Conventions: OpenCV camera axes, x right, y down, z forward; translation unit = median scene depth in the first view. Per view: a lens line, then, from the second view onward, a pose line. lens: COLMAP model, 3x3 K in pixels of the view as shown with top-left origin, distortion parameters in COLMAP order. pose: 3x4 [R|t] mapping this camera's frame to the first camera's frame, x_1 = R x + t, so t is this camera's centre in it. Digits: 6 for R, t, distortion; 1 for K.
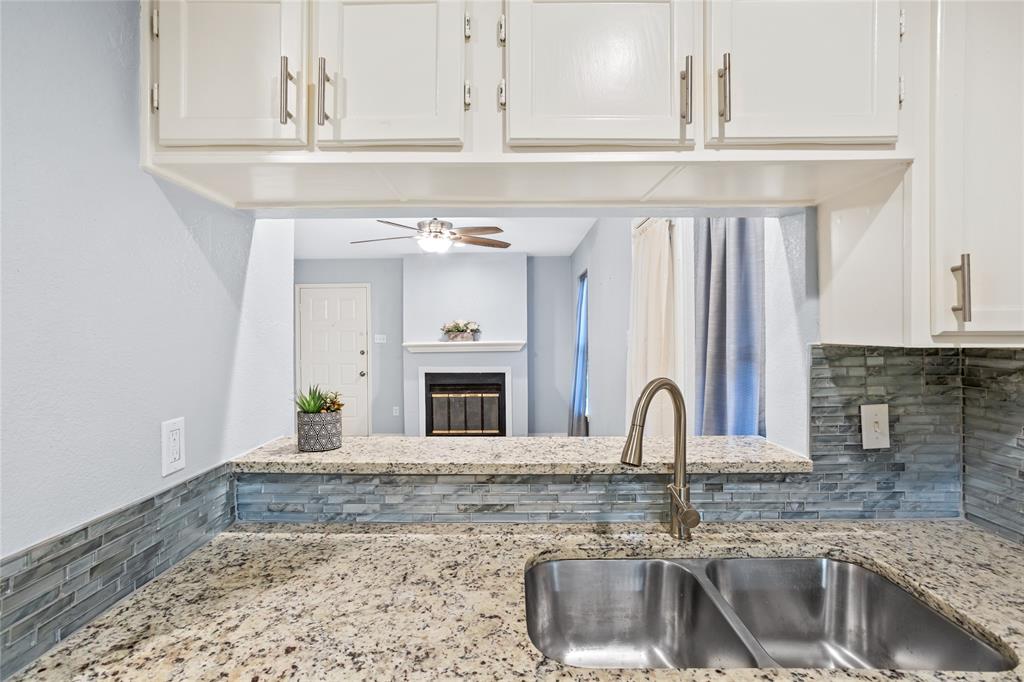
lens RADIAL K [[501.1, 0, 512.0], [0, 501.1, 341.0], [0, 0, 1]] dist [-0.000811, 0.015971]
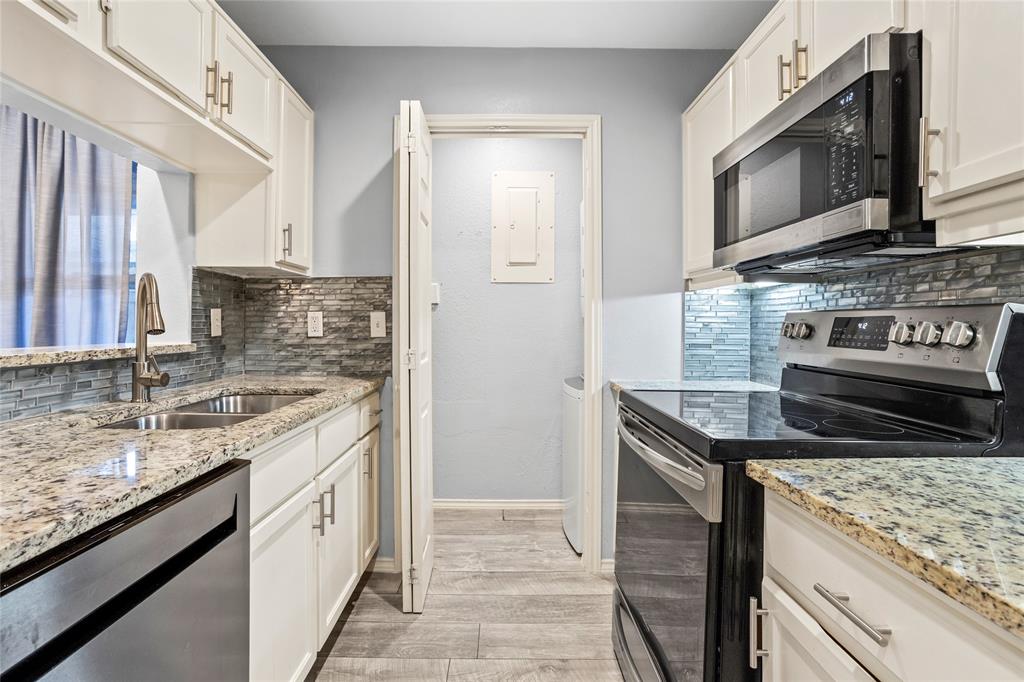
lens RADIAL K [[501.1, 0, 512.0], [0, 501.1, 341.0], [0, 0, 1]] dist [-0.000811, 0.015971]
pose [[-0.005241, -0.024080, 0.999696, -0.911739], [0.023542, 0.999430, 0.024197, 0.216162], [-0.999709, 0.023662, -0.004671, 0.059011]]
